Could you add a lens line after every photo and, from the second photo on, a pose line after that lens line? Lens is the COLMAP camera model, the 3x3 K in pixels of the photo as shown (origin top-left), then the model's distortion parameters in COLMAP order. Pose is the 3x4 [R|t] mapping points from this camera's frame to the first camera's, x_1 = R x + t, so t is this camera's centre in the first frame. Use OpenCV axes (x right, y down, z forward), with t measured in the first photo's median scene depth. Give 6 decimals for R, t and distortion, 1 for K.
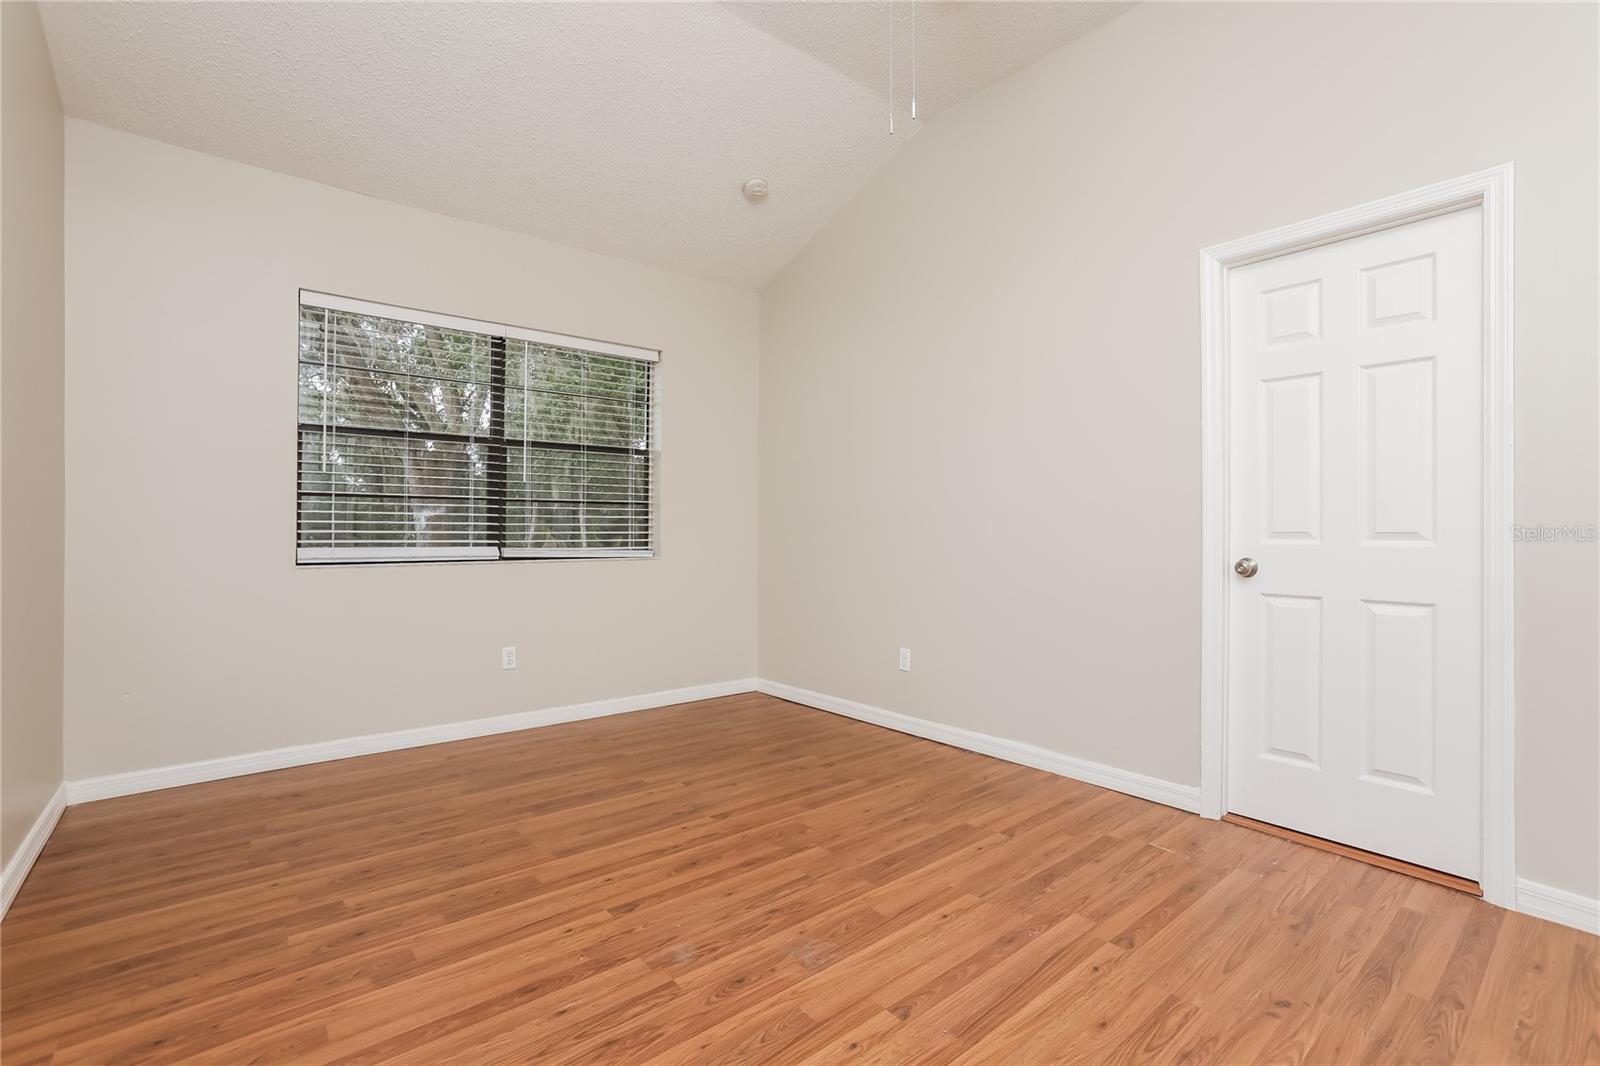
lens RADIAL K [[706.2, 0, 811.8], [0, 706.2, 535.9], [0, 0, 1]] dist [0.000422, 0.000569]
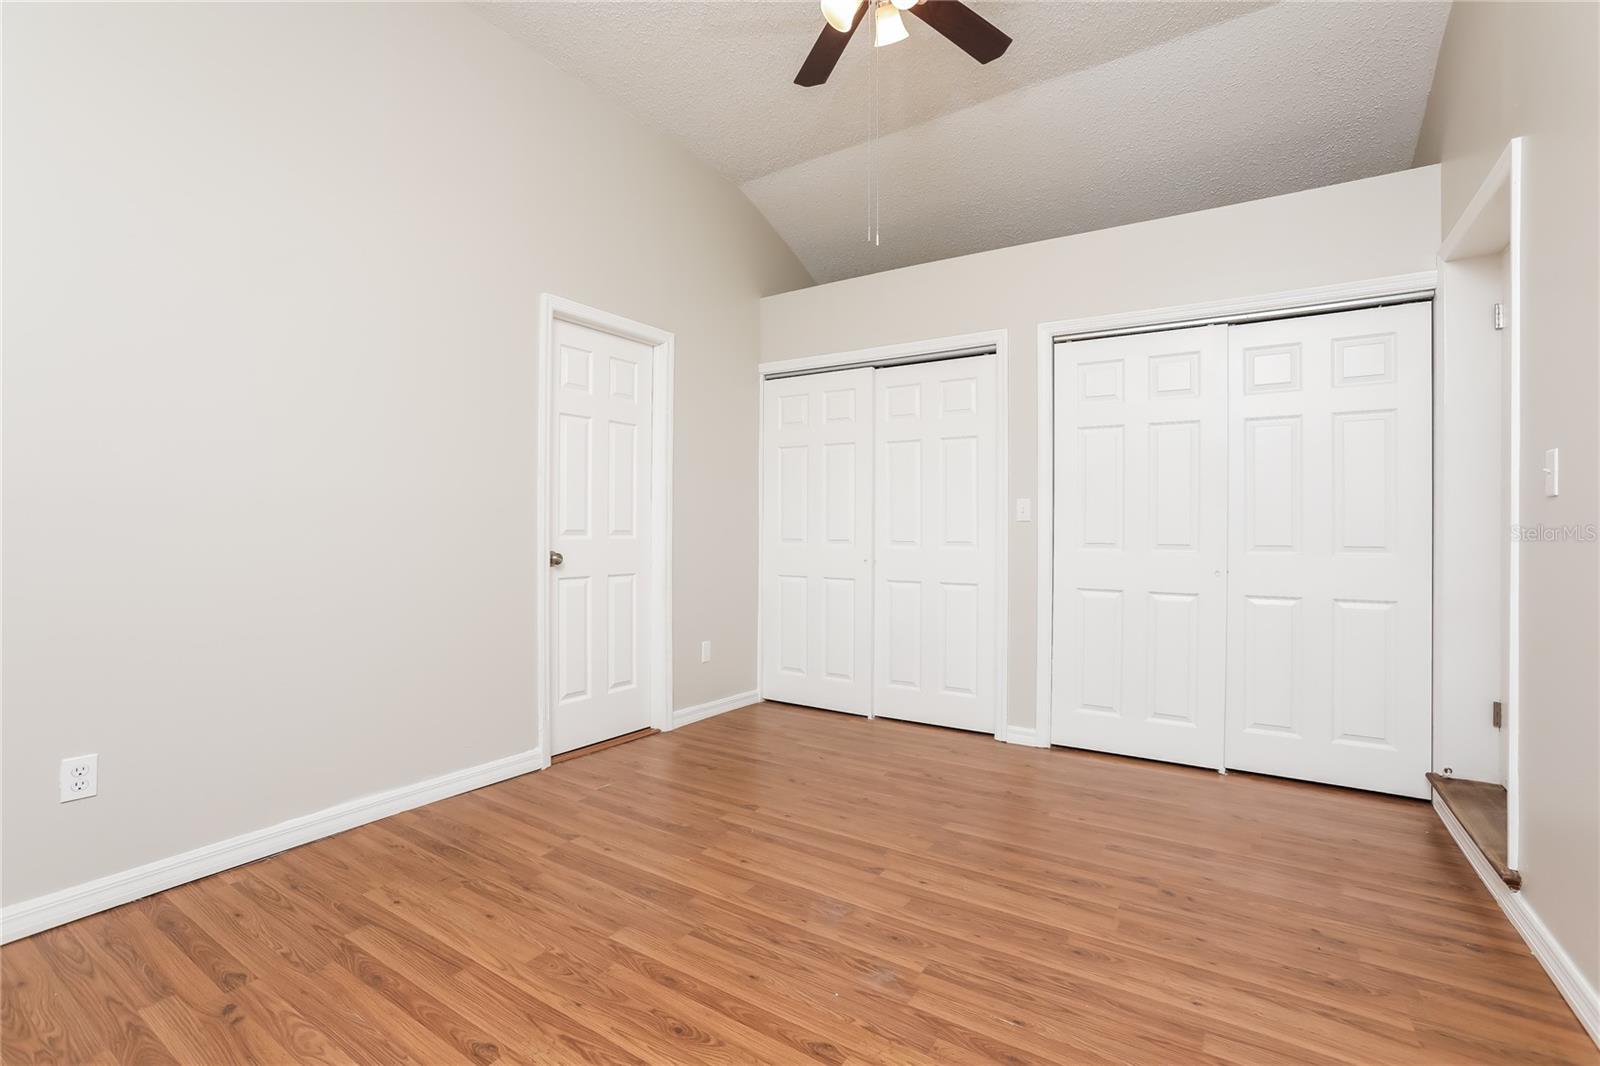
lens RADIAL K [[706.2, 0, 811.8], [0, 706.2, 535.9], [0, 0, 1]] dist [0.000422, 0.000569]
pose [[-0.289082, -0.001224, 0.957303, -0.799387], [-0.009025, 0.999958, -0.001446, 0.006393], [-0.957262, -0.009058, -0.289081, 1.037246]]
